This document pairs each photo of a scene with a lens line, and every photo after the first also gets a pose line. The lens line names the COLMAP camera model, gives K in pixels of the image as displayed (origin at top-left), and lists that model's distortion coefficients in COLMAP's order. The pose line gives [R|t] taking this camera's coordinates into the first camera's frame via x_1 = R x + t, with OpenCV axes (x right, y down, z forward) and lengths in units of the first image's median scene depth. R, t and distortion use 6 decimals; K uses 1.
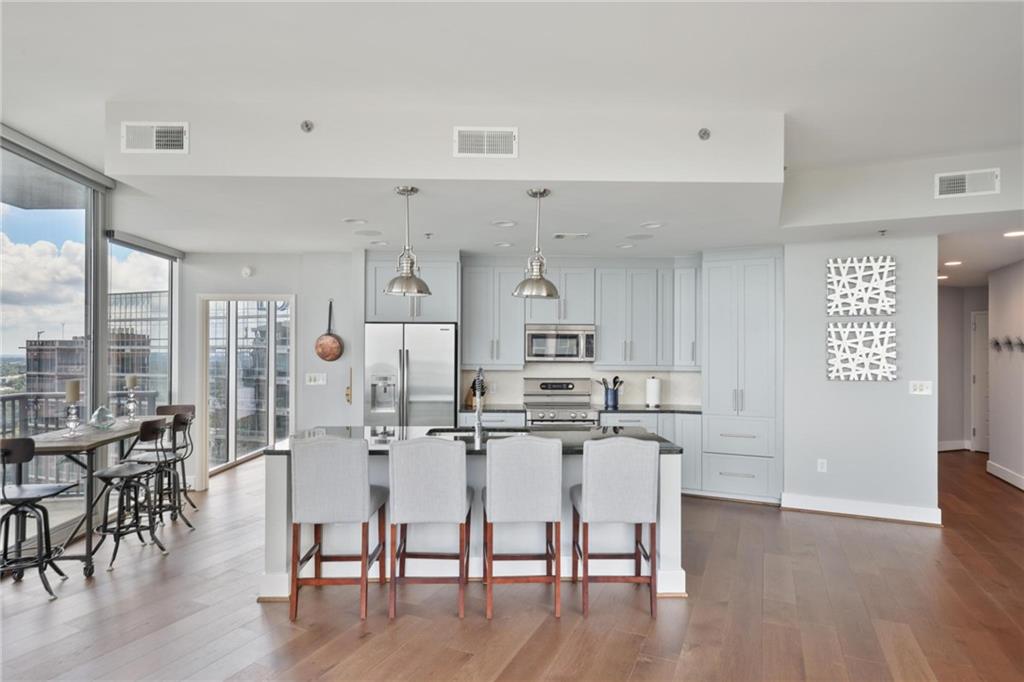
lens RADIAL K [[562.9, 0, 513.6], [0, 562.9, 342.1], [0, 0, 1]] dist [-0.001481, -0.002476]
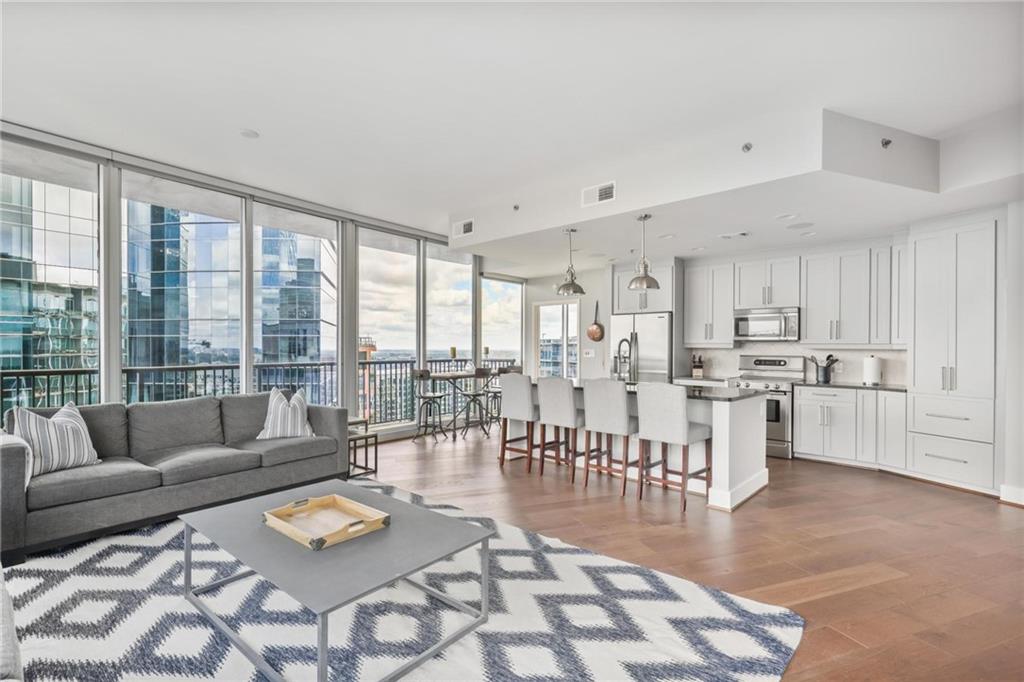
lens RADIAL K [[477.6, 0, 505.1], [0, 477.6, 346.6], [0, 0, 1]] dist [0.003996, -0.000178]
pose [[0.701712, 0.000662, -0.712460, 0.414758], [0.009374, 0.999904, 0.010162, 0.032189], [0.712399, -0.013810, 0.701639, -0.075265]]
